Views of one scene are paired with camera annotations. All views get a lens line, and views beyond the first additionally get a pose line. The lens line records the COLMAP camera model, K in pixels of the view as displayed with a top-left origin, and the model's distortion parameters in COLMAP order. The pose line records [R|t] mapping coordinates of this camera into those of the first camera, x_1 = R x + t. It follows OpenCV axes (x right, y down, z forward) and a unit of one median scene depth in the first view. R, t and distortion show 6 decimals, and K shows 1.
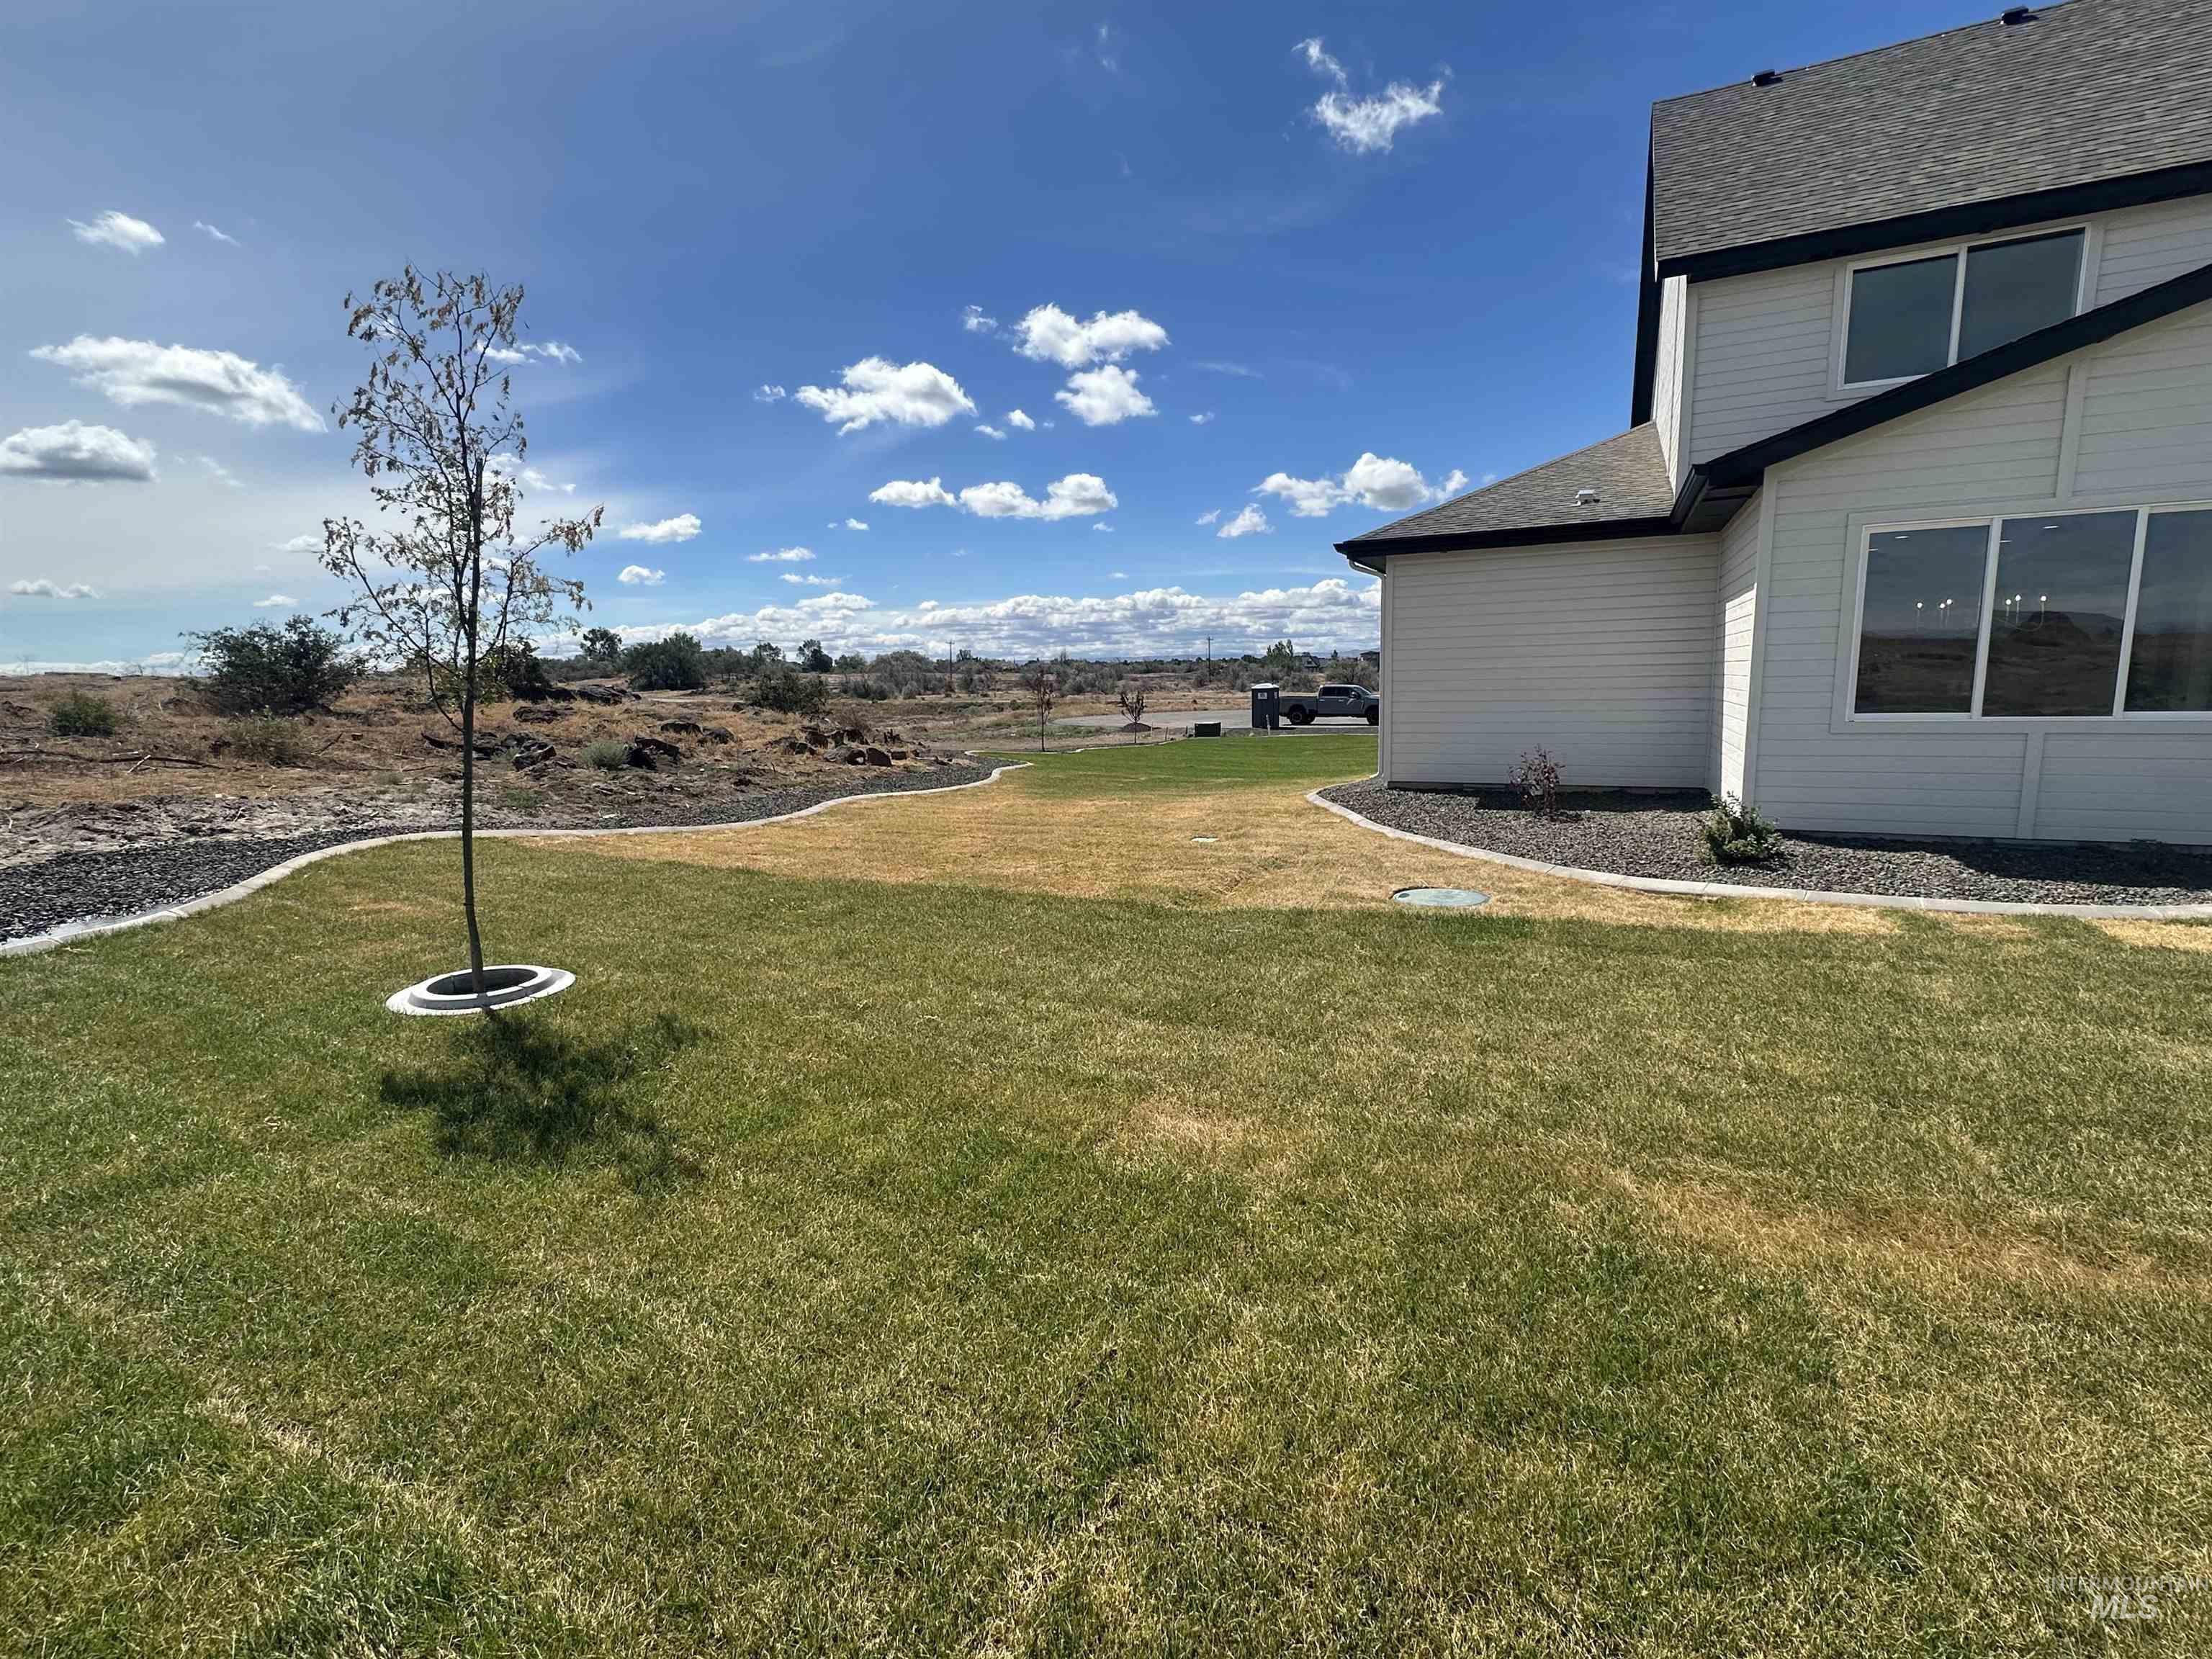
lens RADIAL K [[973.9, 0, 1108.6], [0, 973.9, 824.7], [0, 0, 1]] dist [-0.000321, 0.000287]
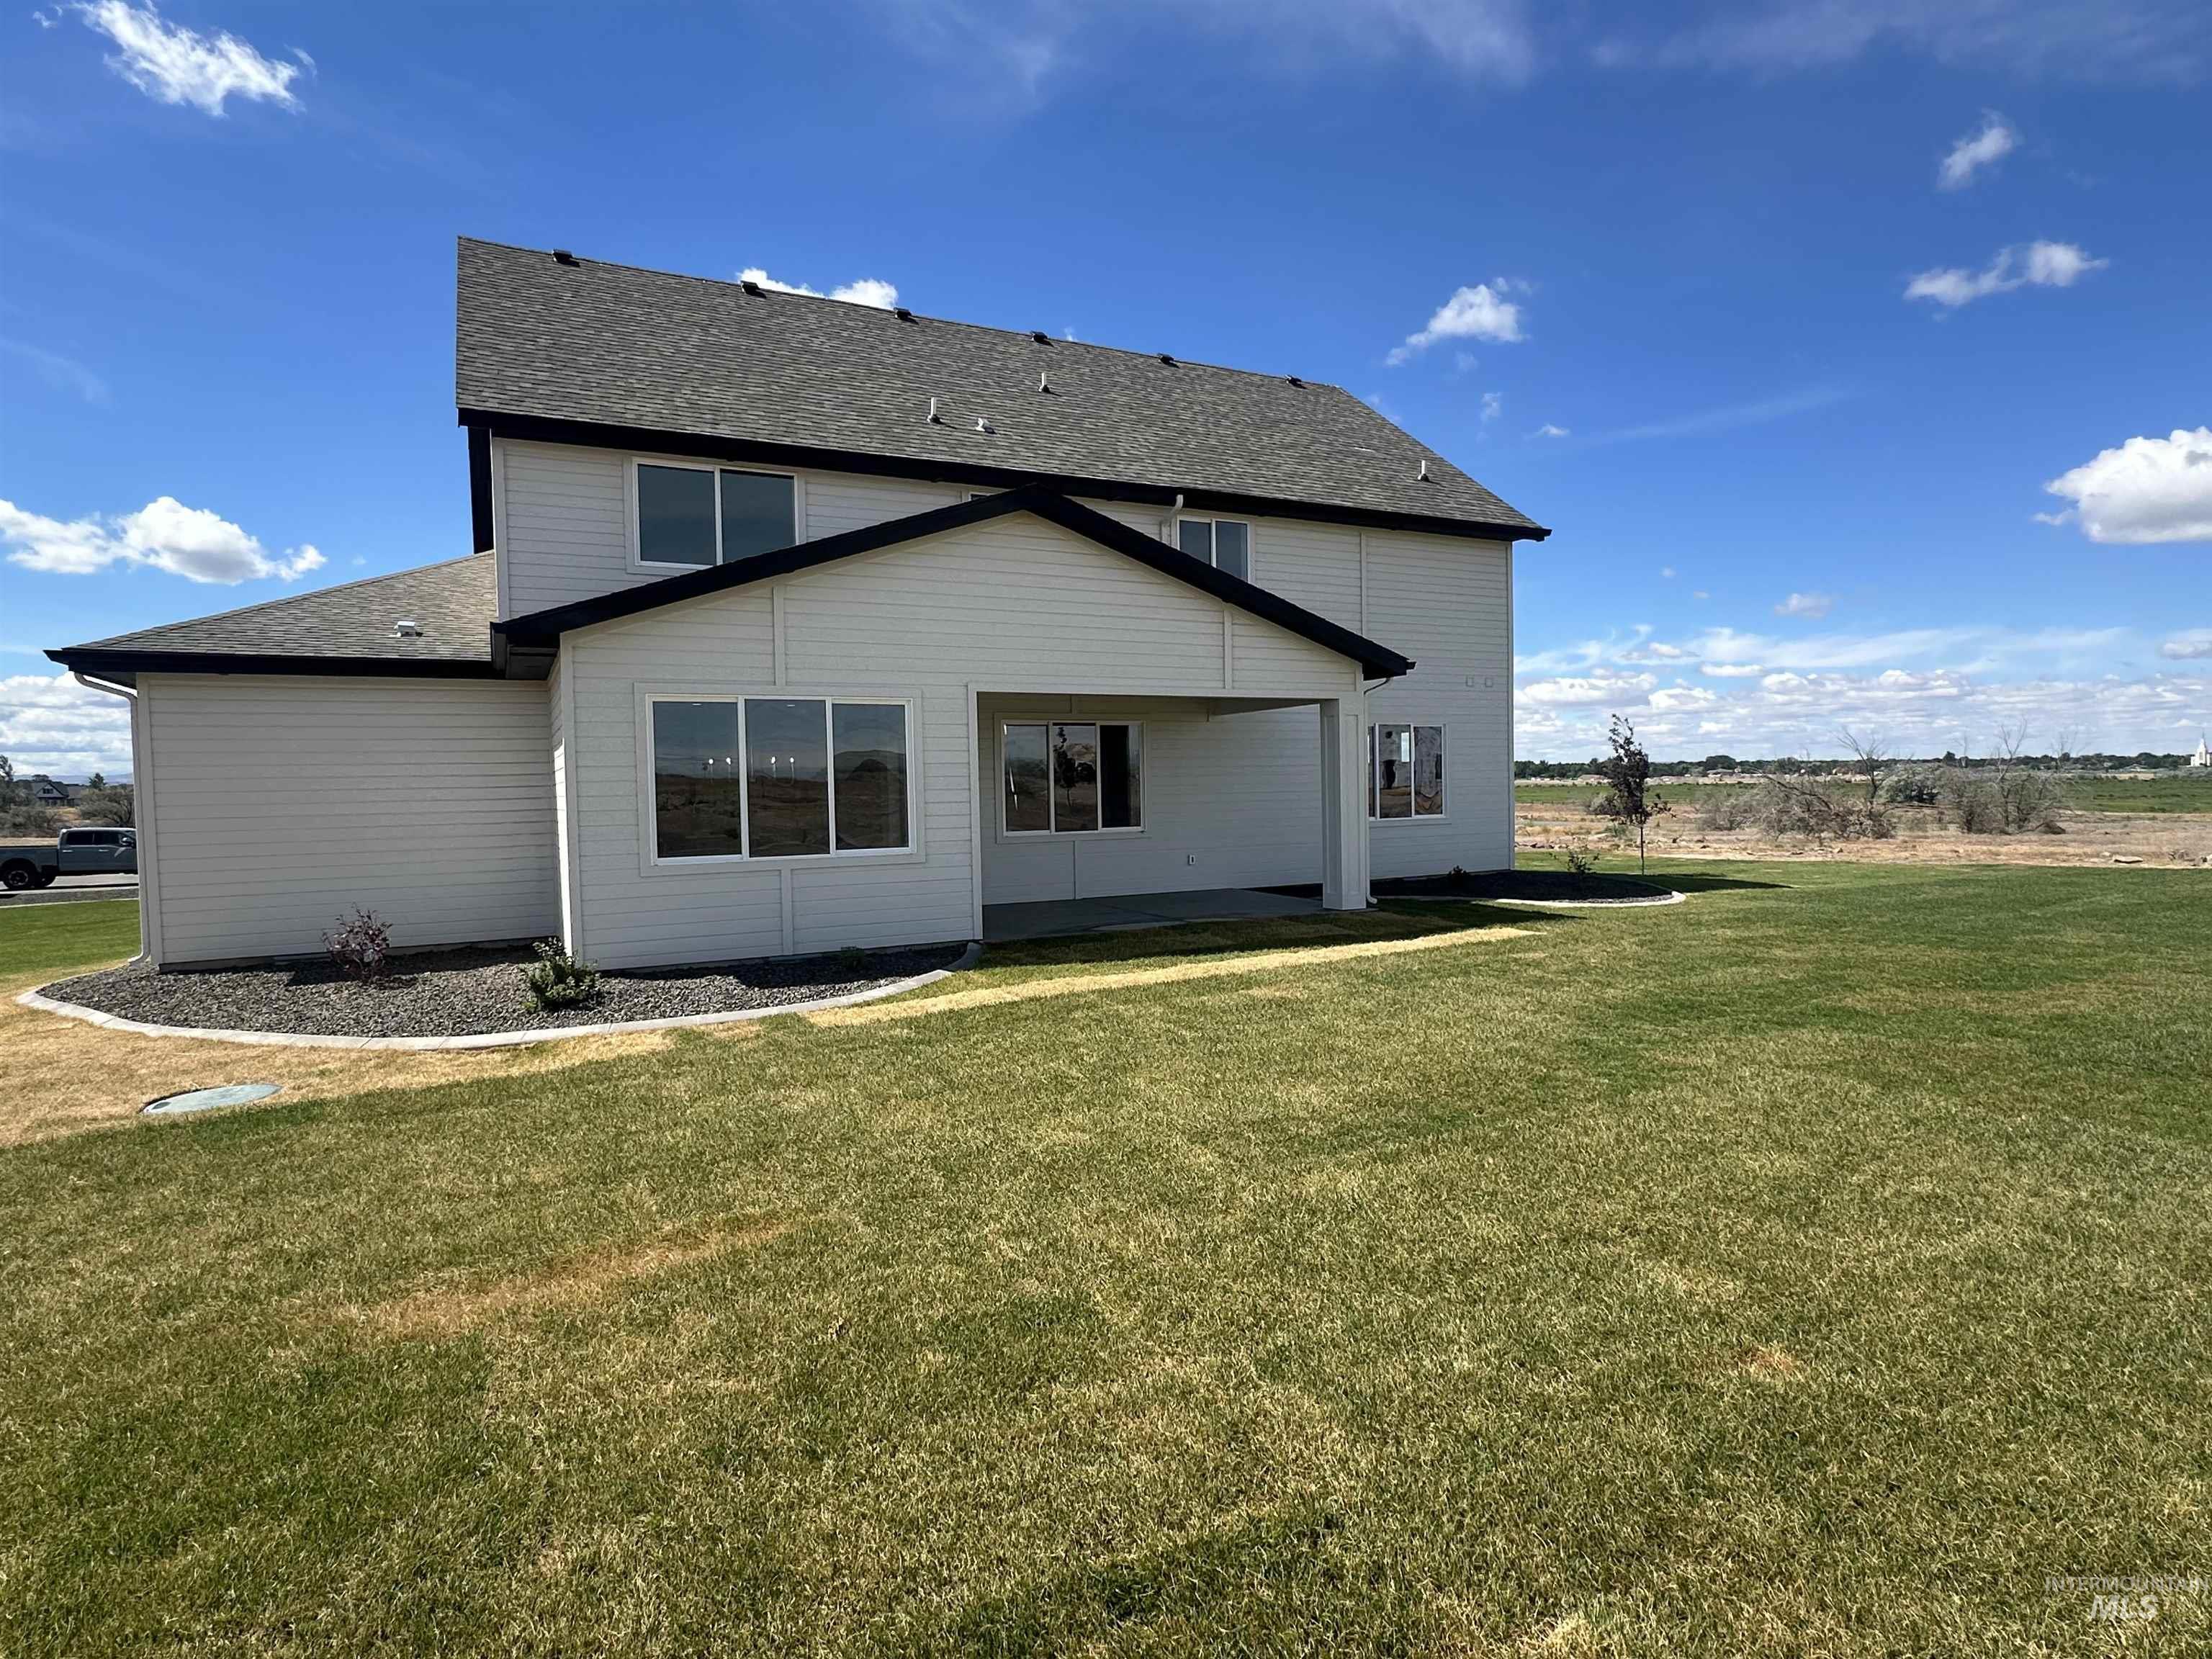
lens RADIAL K [[1166.0, 0, 1097.3], [0, 1166.0, 827.1], [0, 0, 1]] dist [-0.000146, -0.000778]
pose [[0.596132, -0.014636, 0.802753, -0.004694], [0.123345, 0.989634, -0.073554, 0.011224], [-0.793355, 0.142864, 0.591758, -0.208121]]
